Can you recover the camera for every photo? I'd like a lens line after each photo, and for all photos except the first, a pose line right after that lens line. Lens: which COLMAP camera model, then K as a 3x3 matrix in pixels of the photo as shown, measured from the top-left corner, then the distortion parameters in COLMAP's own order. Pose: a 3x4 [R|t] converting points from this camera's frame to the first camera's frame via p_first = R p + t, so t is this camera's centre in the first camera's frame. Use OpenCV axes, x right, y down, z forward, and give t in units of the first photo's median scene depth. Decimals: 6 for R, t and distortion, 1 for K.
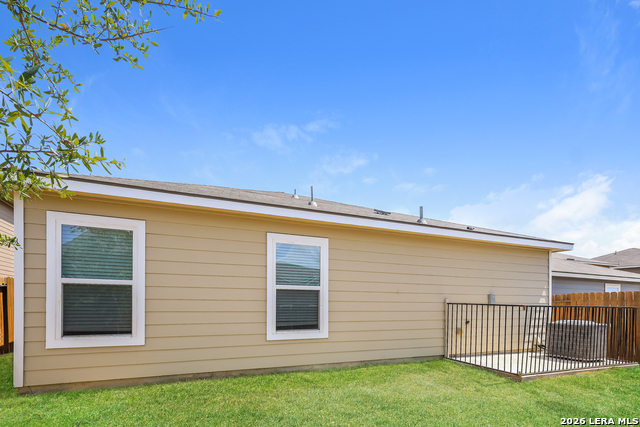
lens RADIAL K [[298.5, 0, 320.0], [0, 298.5, 213.5], [0, 0, 1]] dist [-0.001321, -0.000067]
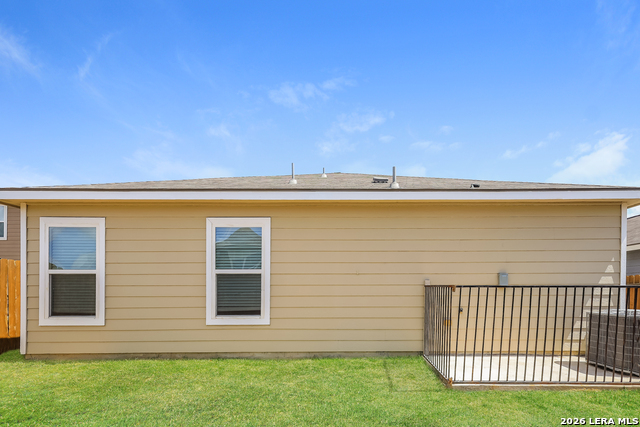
lens RADIAL K [[298.5, 0, 320.0], [0, 298.5, 213.5], [0, 0, 1]] dist [-0.001321, -0.000067]
pose [[0.926221, -0.101003, -0.363199, 0.521150], [0.118601, 0.992590, 0.026423, 0.068544], [0.357839, -0.067549, 0.931337, 0.215120]]
